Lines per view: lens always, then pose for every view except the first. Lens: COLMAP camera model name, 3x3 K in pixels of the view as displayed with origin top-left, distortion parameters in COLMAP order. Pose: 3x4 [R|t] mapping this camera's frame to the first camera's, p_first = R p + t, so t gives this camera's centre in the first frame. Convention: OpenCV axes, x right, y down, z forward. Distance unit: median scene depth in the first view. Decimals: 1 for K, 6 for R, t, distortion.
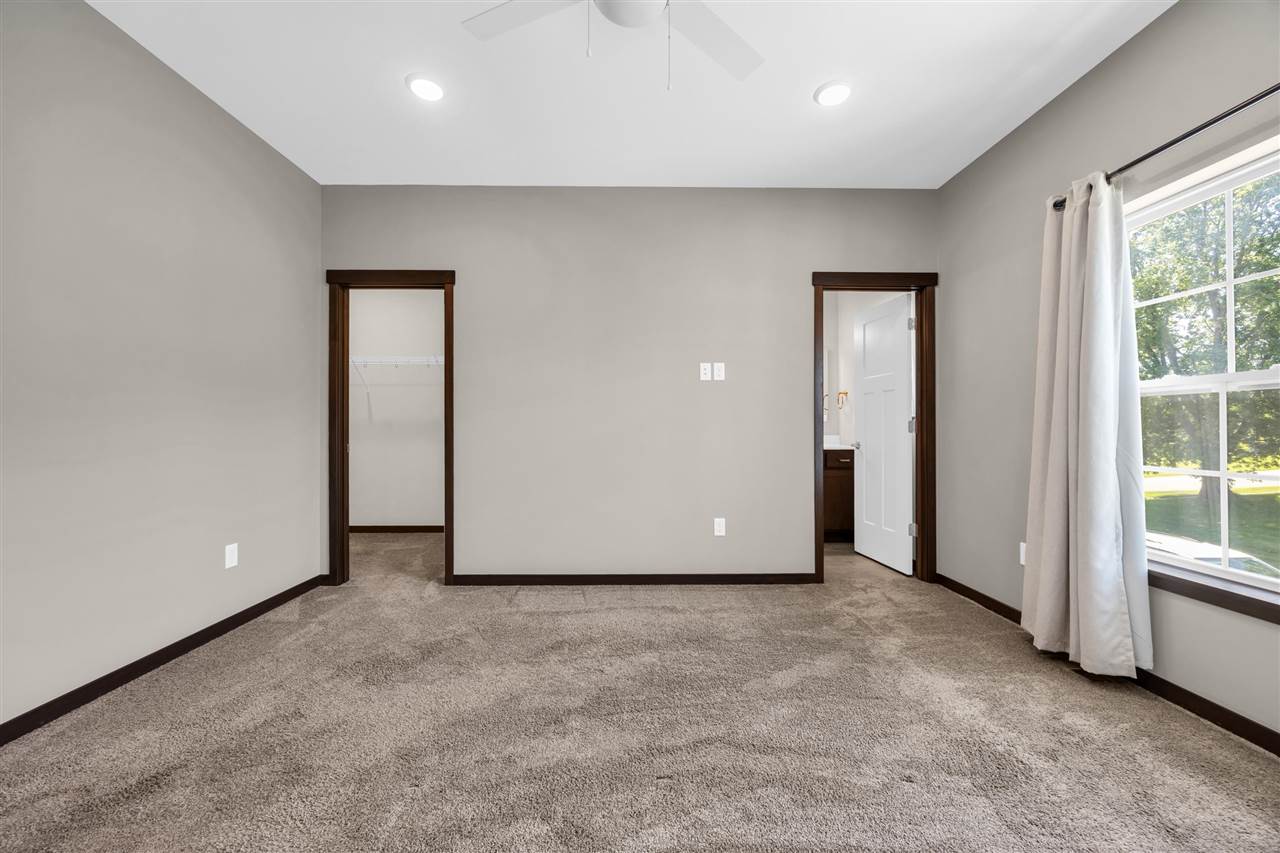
lens RADIAL K [[491.0, 0, 640.0], [0, 491.0, 426.5], [0, 0, 1]] dist [-0.001258, -0.000097]
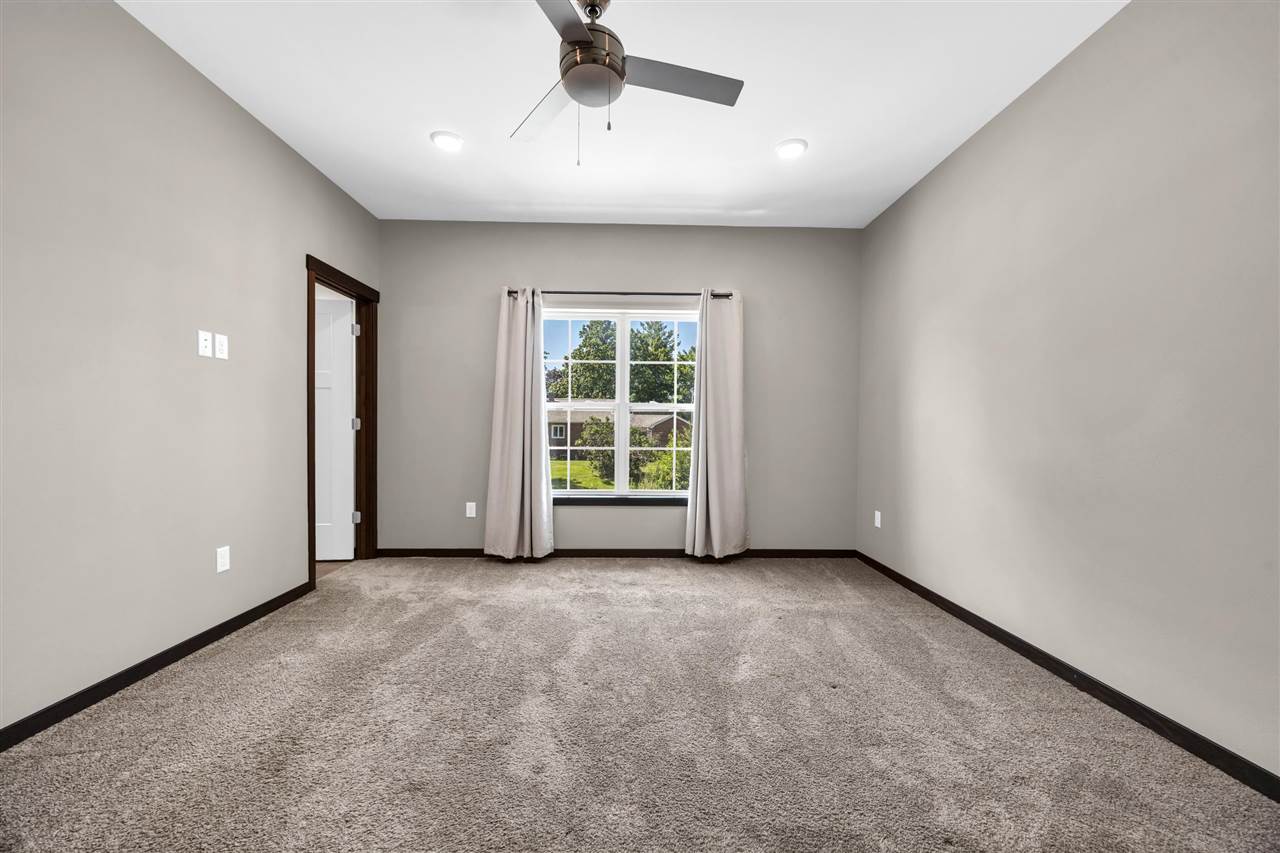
lens RADIAL K [[491.0, 0, 640.0], [0, 491.0, 426.5], [0, 0, 1]] dist [-0.001258, -0.000097]
pose [[0.003273, 0.001385, 0.999994, -0.794698], [-0.005818, 0.999982, -0.001366, 0.005865], [-0.999978, -0.005814, 0.003281, 0.524099]]
